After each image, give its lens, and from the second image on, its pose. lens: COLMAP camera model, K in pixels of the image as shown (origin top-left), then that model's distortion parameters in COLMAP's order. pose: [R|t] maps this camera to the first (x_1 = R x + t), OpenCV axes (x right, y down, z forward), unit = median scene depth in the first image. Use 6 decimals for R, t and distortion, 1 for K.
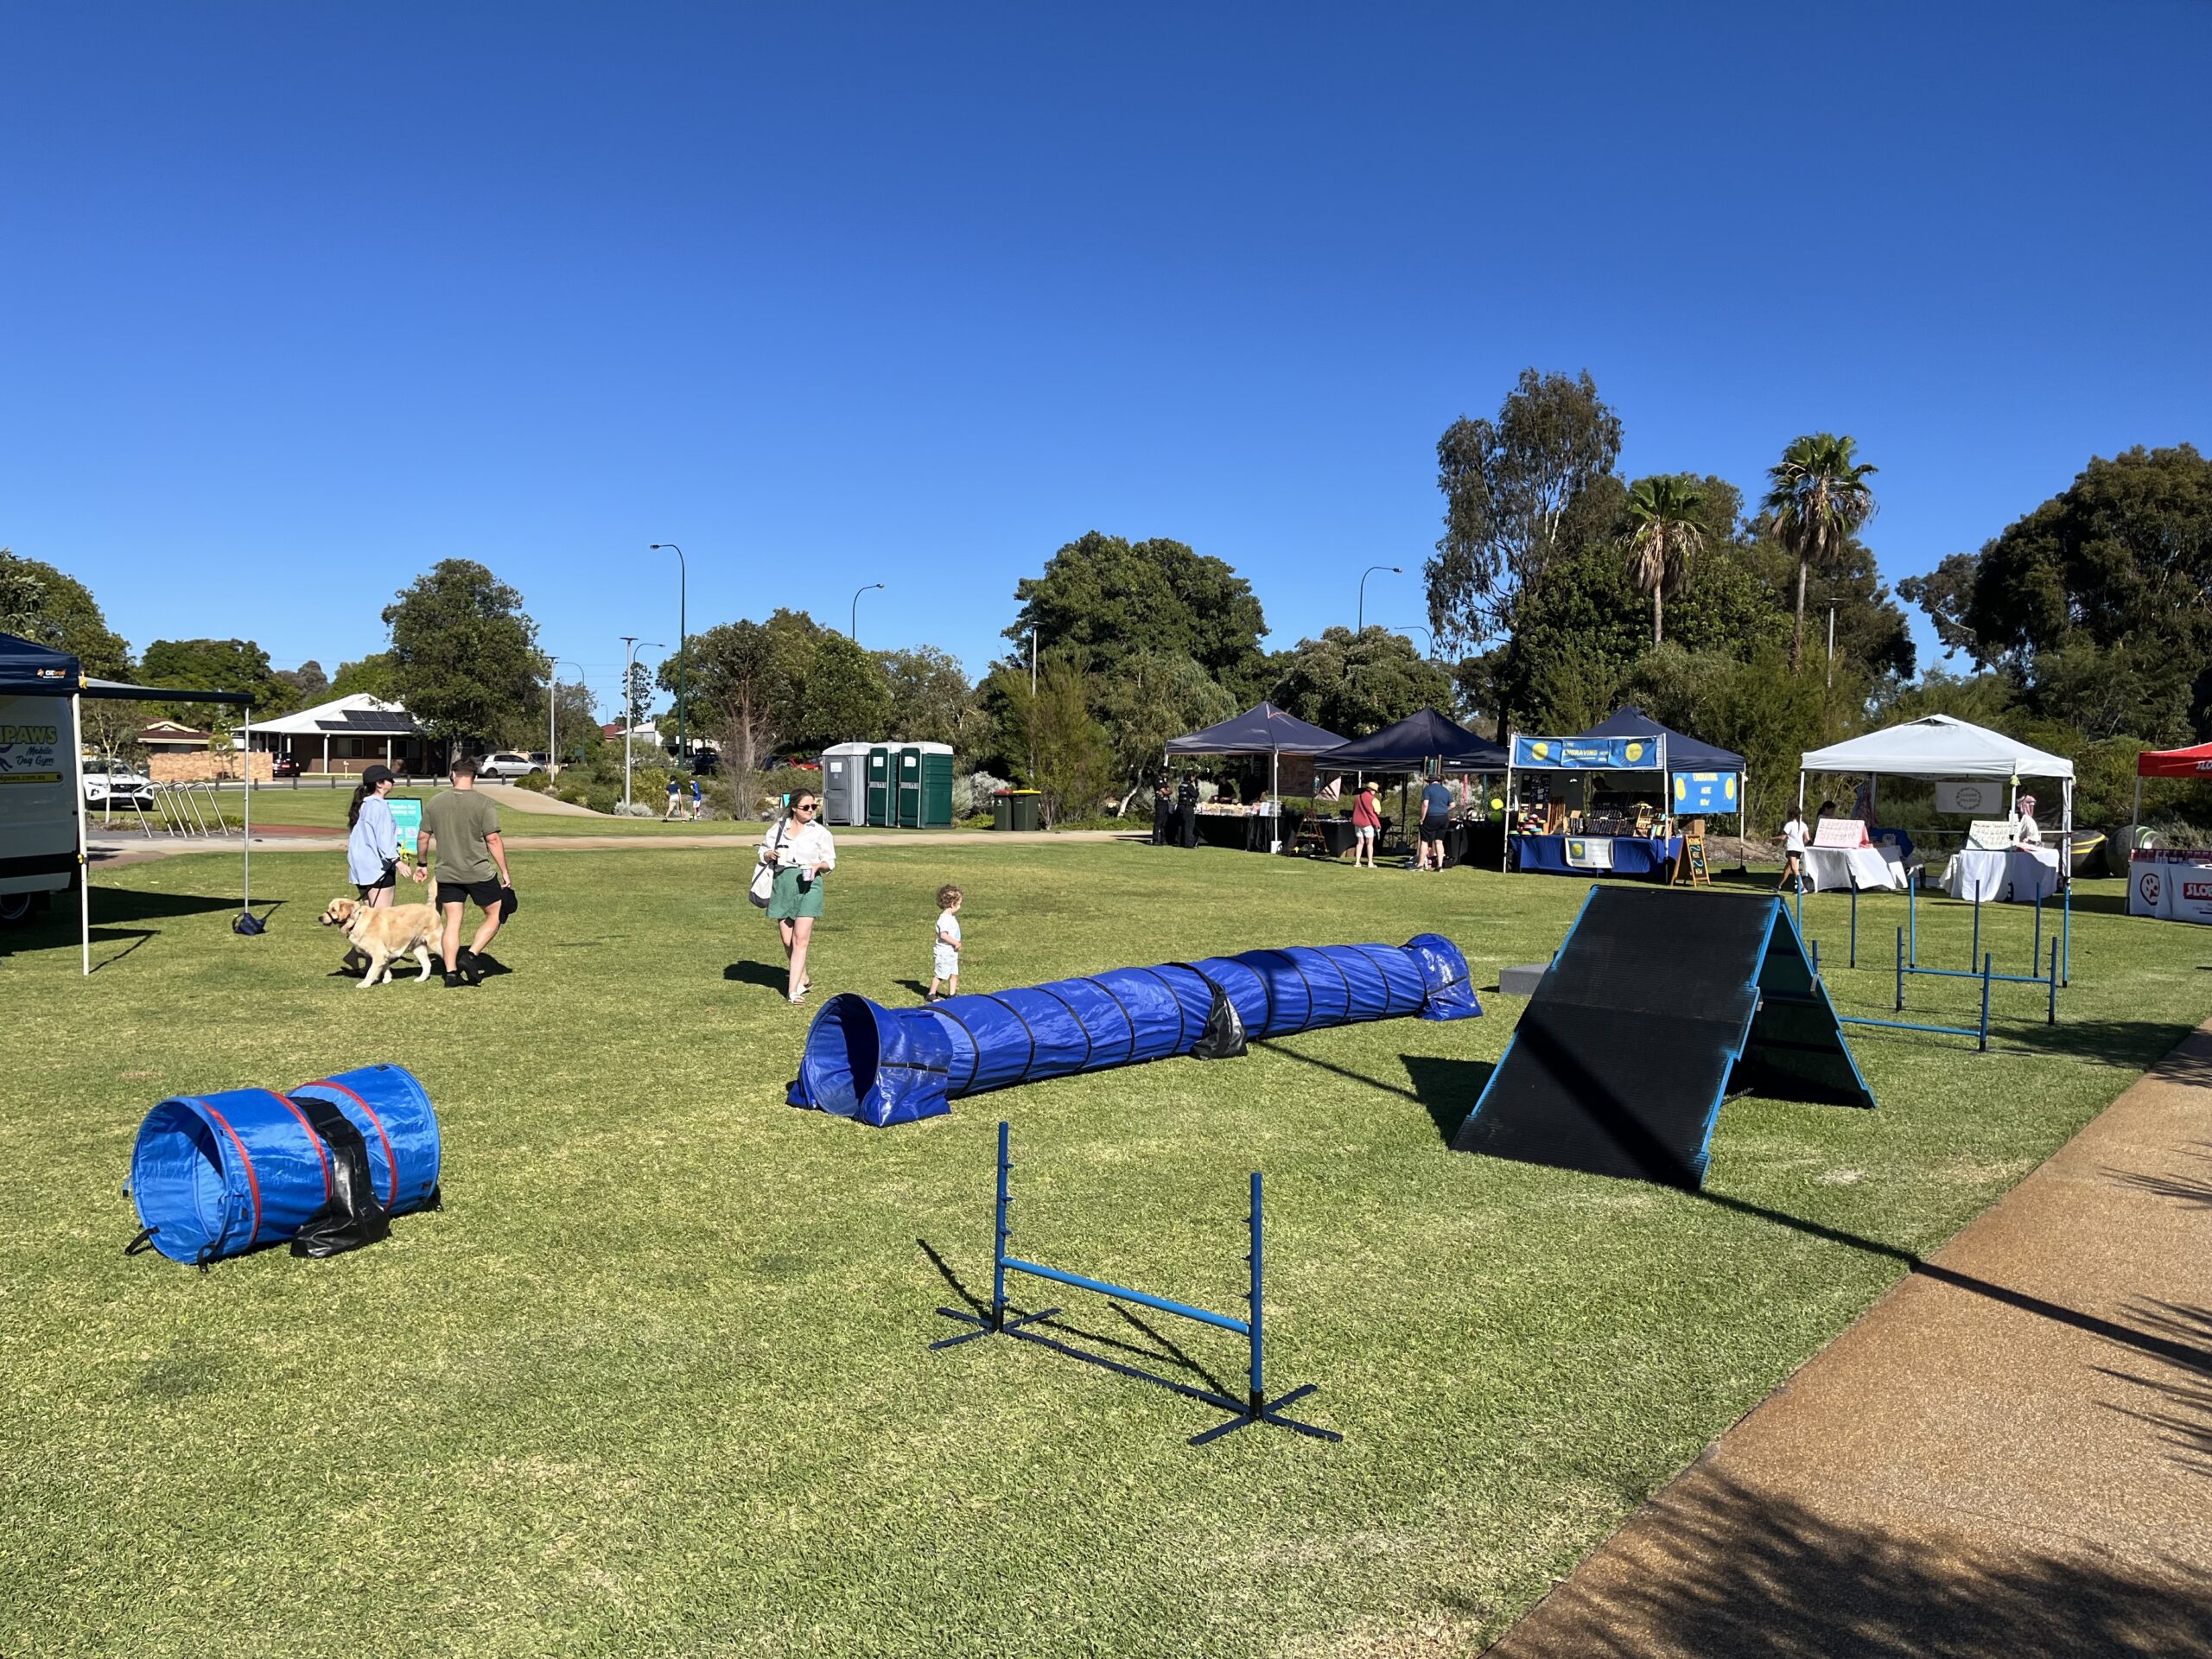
lens RADIAL K [[1733.0, 0, 1106.0], [0, 1733.0, 829.5], [0, 0, 1]] dist [0.046543, -0.065757]
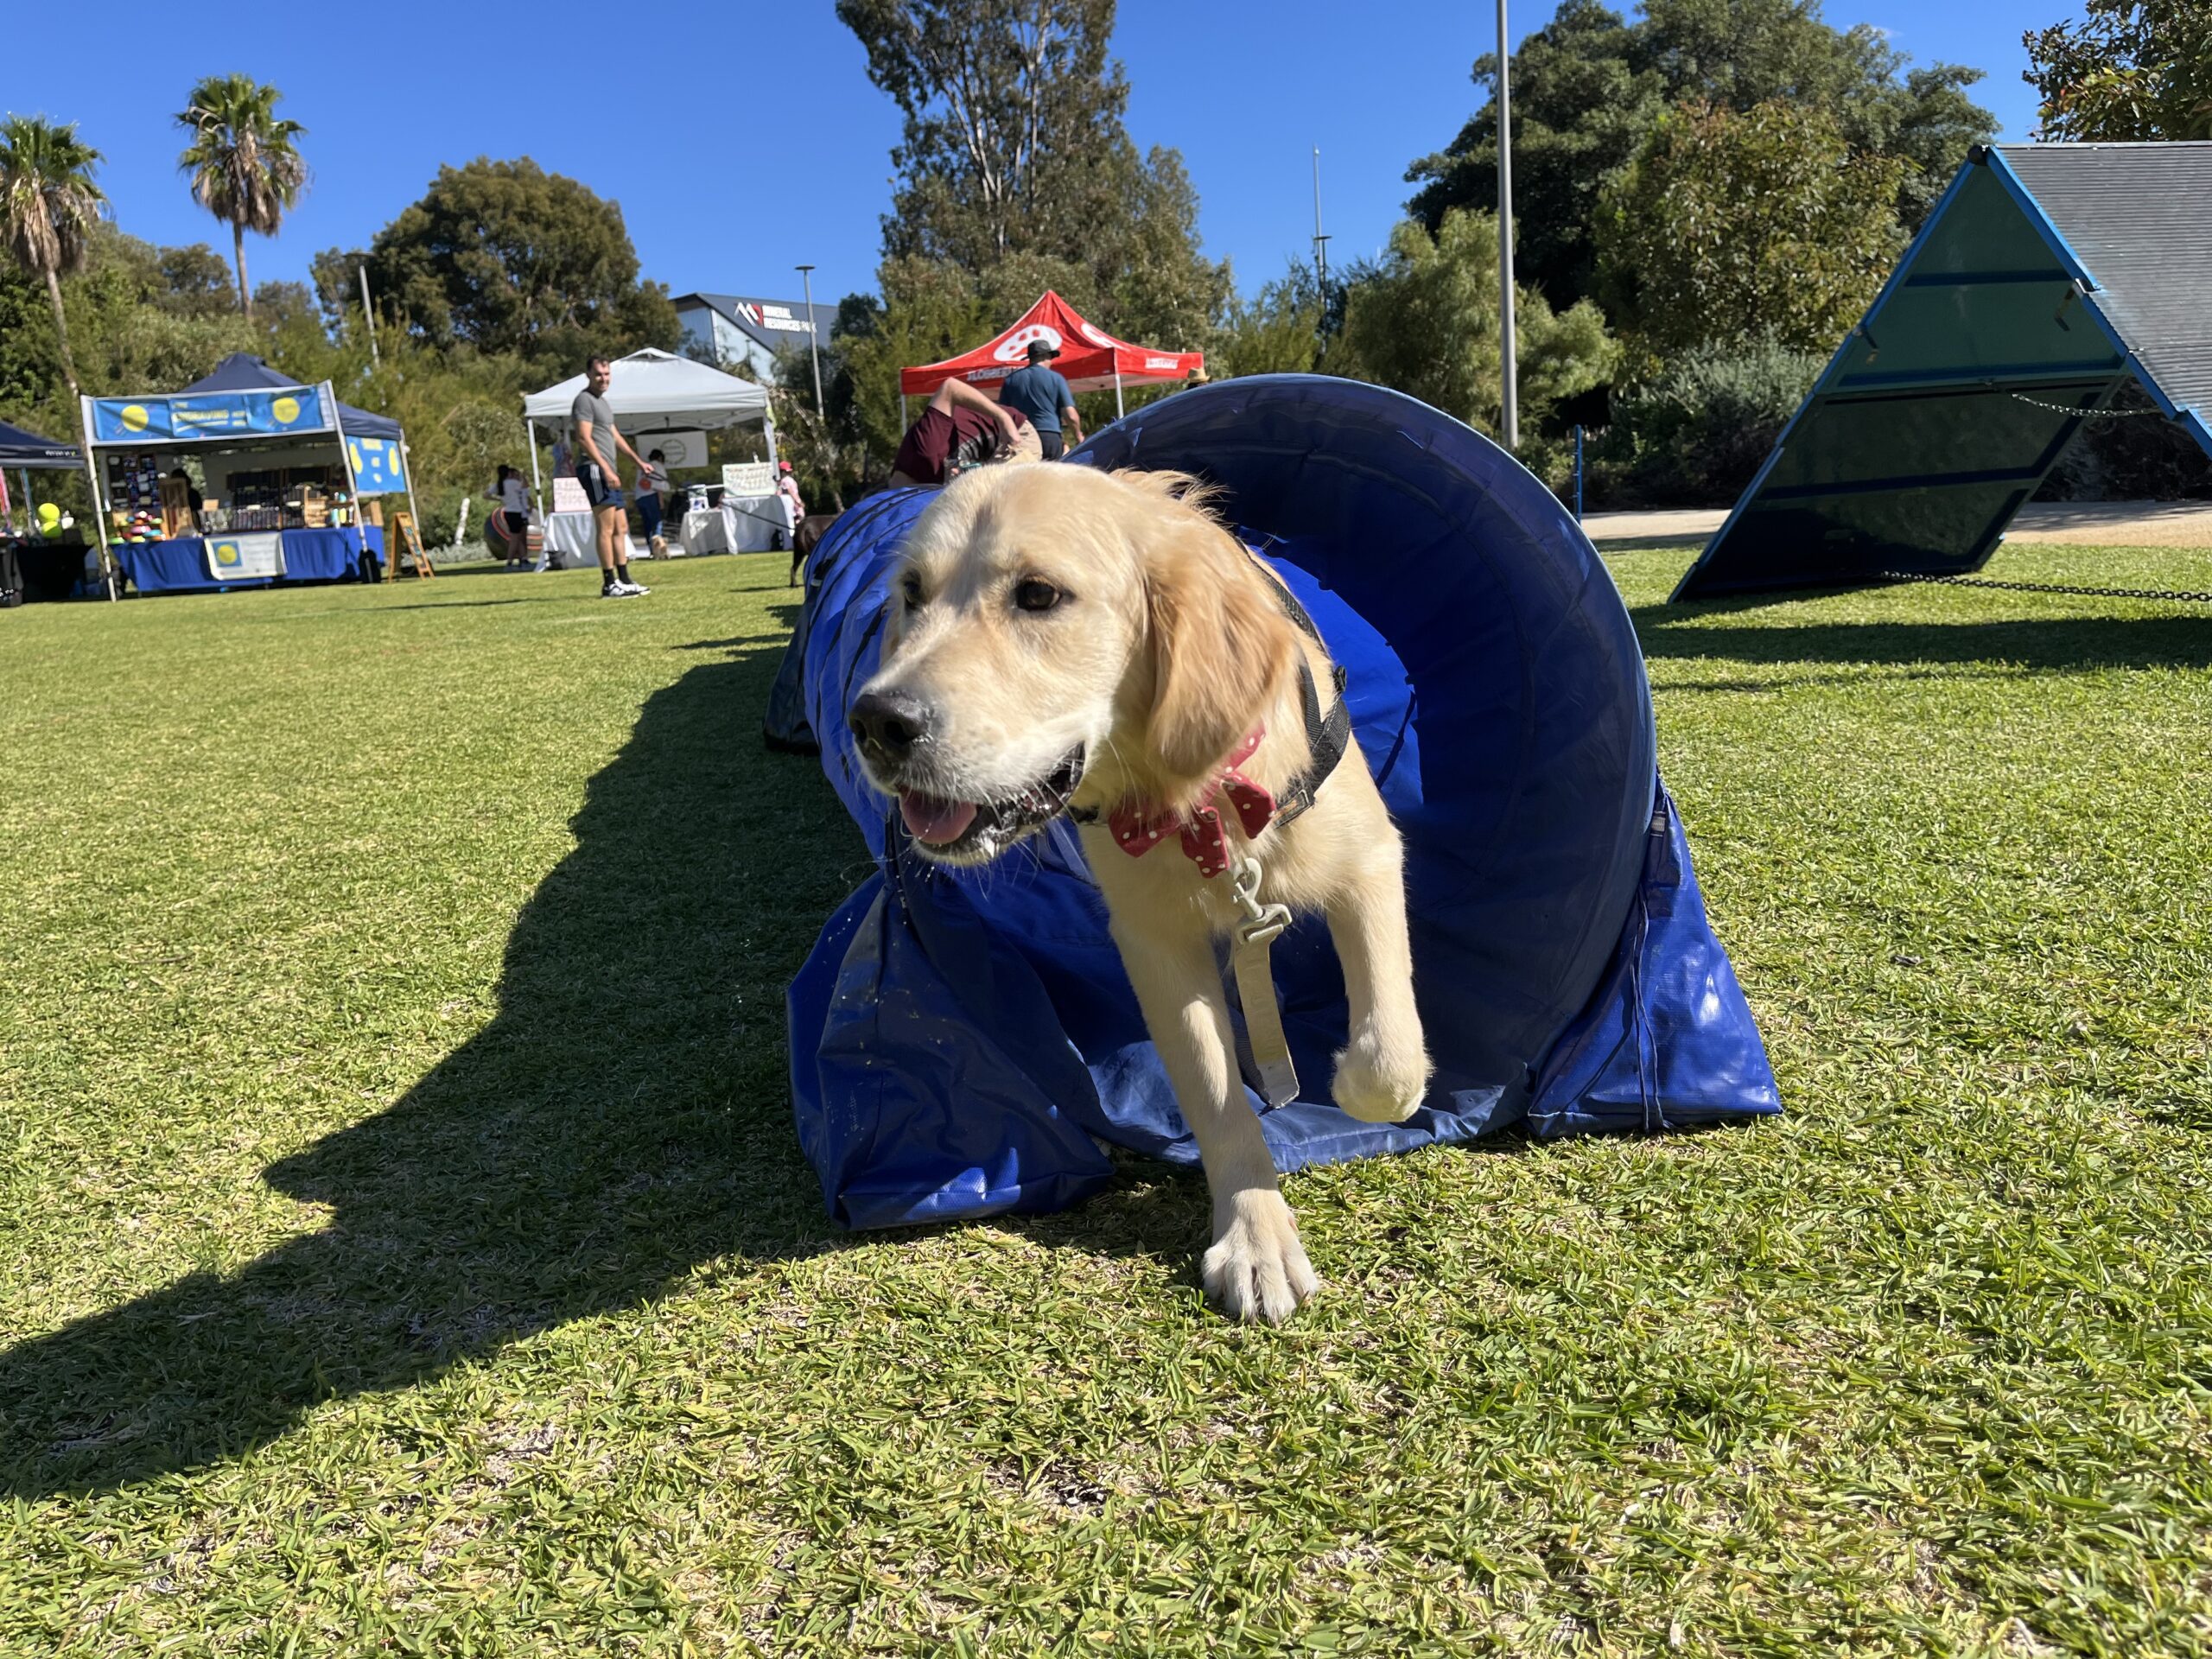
lens RADIAL K [[1733.0, 0, 1106.0], [0, 1733.0, 829.5], [0, 0, 1]] dist [0.046543, -0.065757]
pose [[0.612882, -0.209640, 0.761858, -0.077033], [0.106769, 0.977292, 0.183030, 0.028787], [-0.782928, -0.030833, 0.621348, 0.260513]]
